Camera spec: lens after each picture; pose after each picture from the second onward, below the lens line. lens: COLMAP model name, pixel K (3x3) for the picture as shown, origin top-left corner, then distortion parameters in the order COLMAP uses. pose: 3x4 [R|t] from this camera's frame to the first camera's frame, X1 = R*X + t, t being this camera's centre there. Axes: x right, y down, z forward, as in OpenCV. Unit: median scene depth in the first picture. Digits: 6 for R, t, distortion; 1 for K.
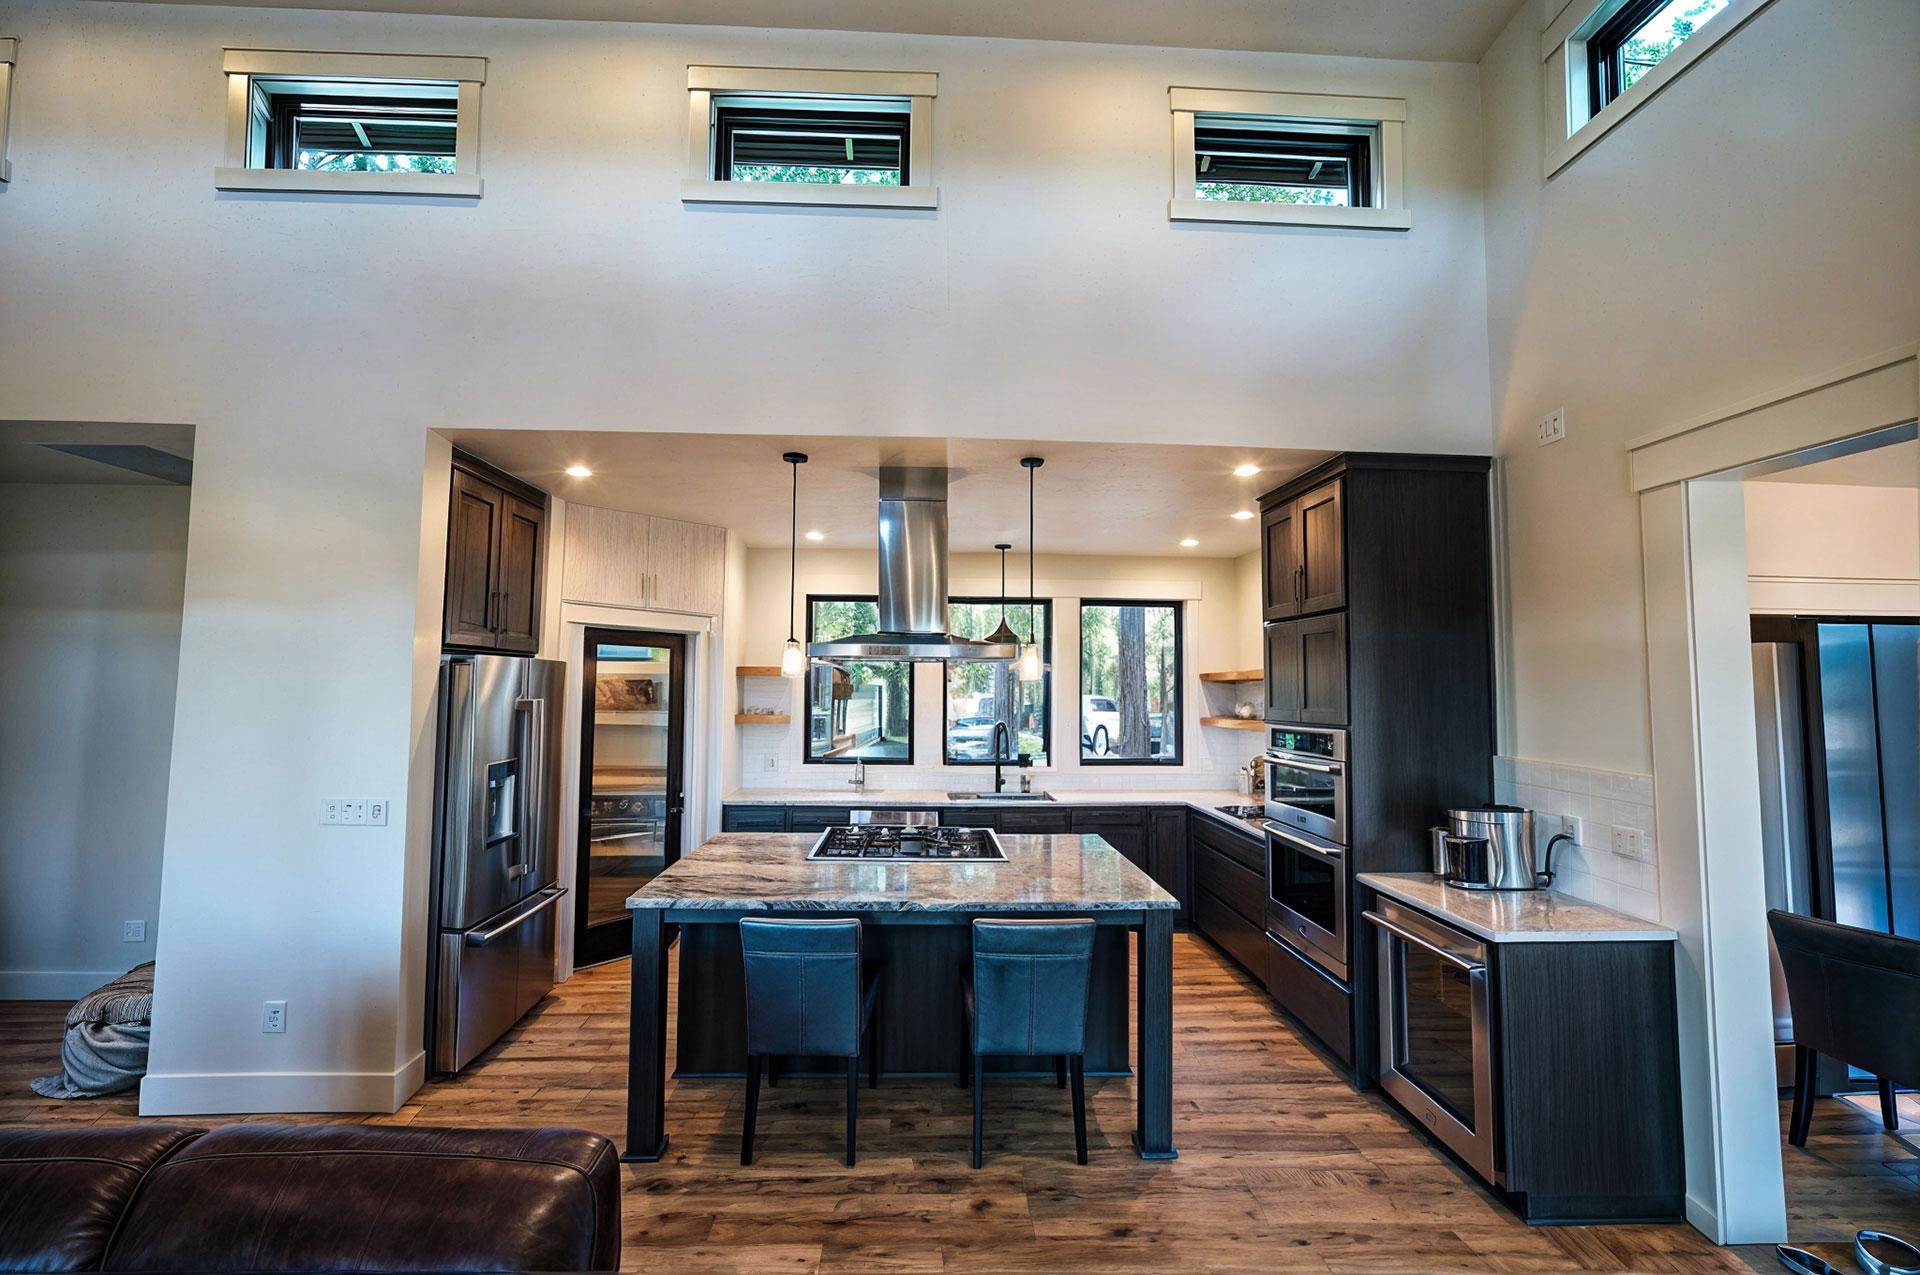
lens RADIAL K [[761.3, 0, 960.0], [0, 761.3, 637.5], [0, 0, 1]] dist [-0.022267, 0.000061]
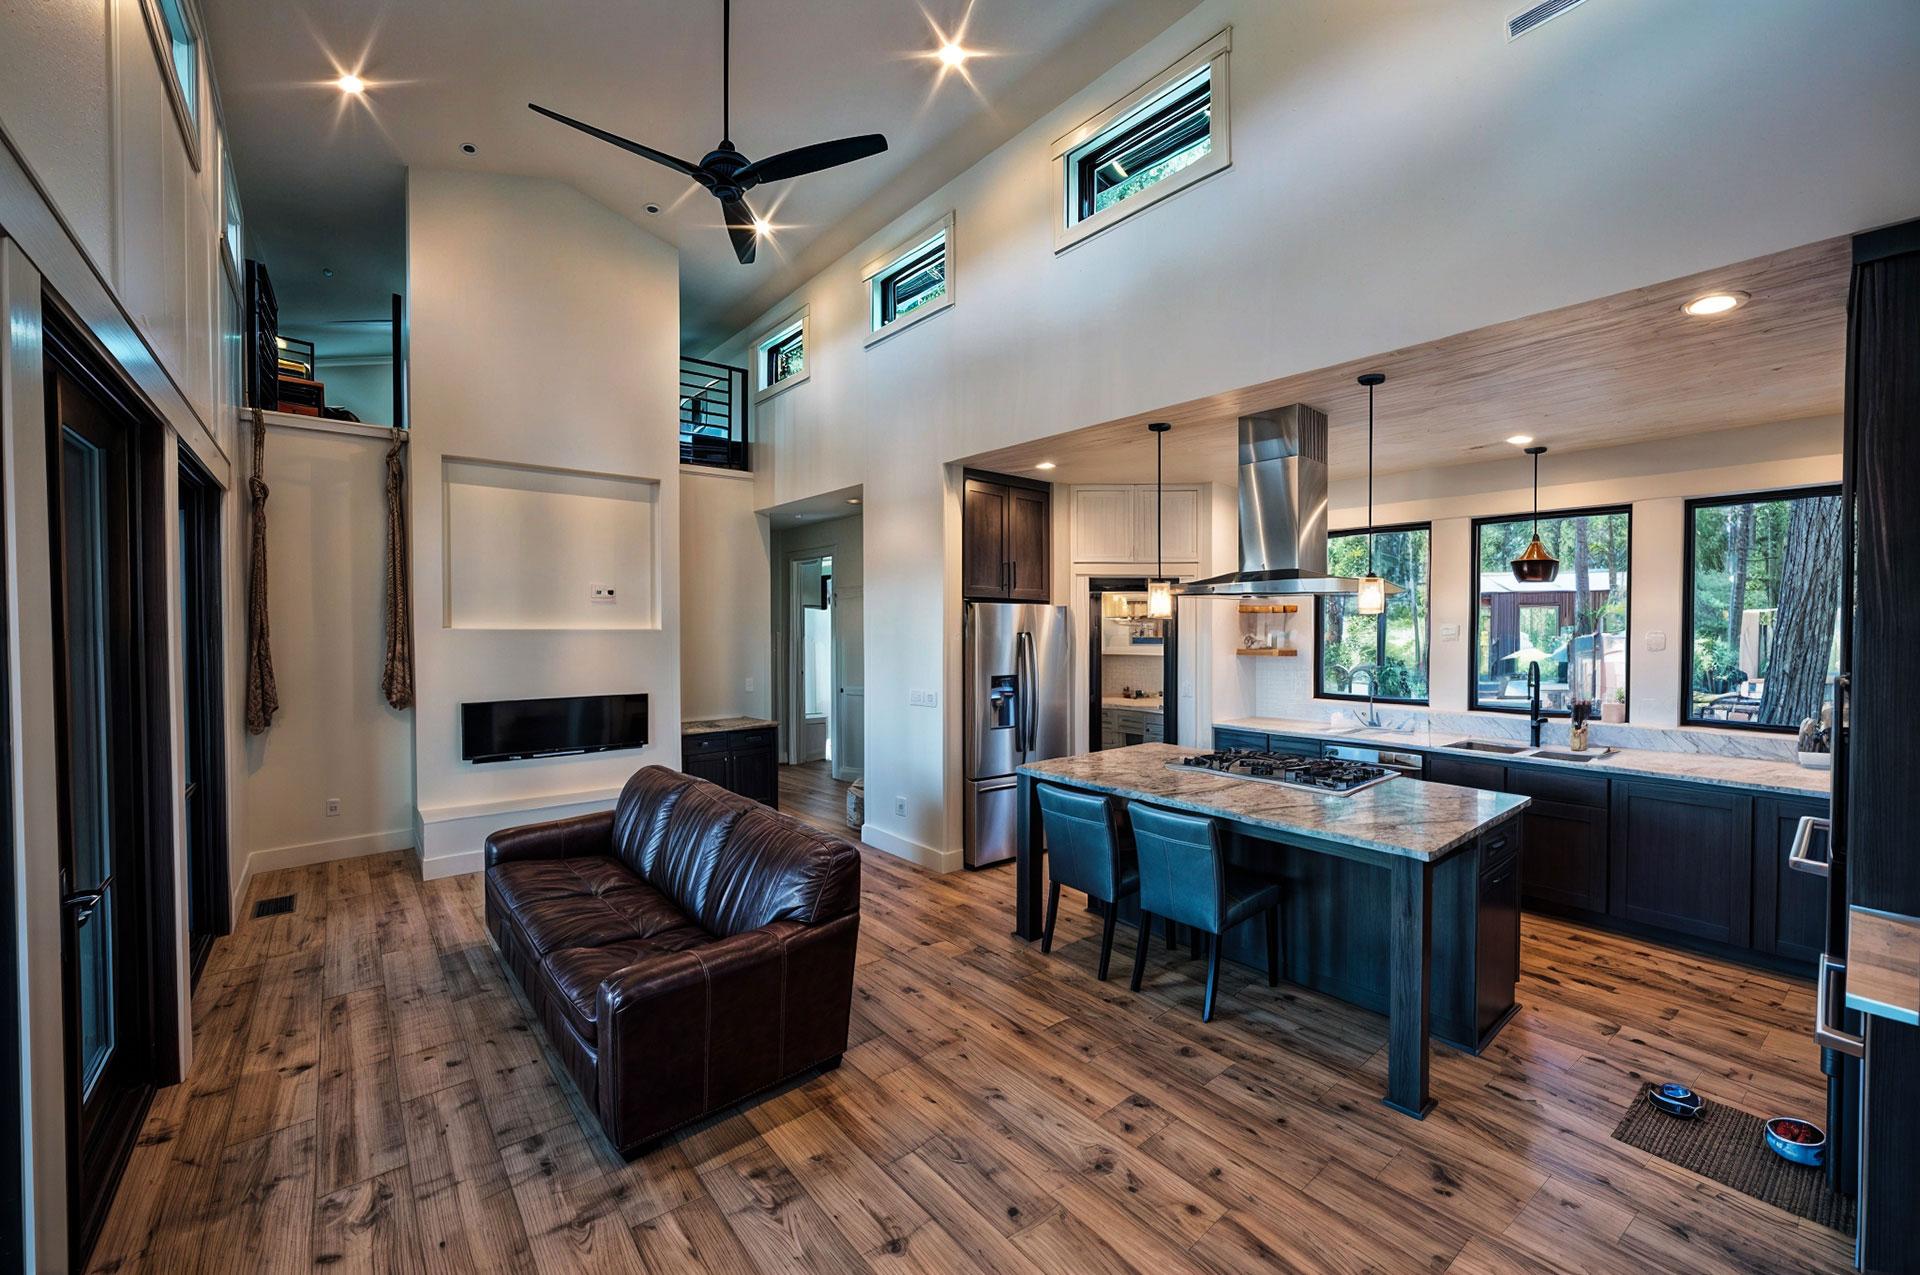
lens RADIAL K [[747.4, 0, 962.2], [0, 747.4, 645.6], [0, 0, 1]] dist [-0.000279, -0.000019]
pose [[0.612223, 0.014561, -0.790551, 0.500944], [0.057425, 0.996371, 0.062823, 0.007077], [0.788597, -0.083859, 0.609166, 0.023651]]
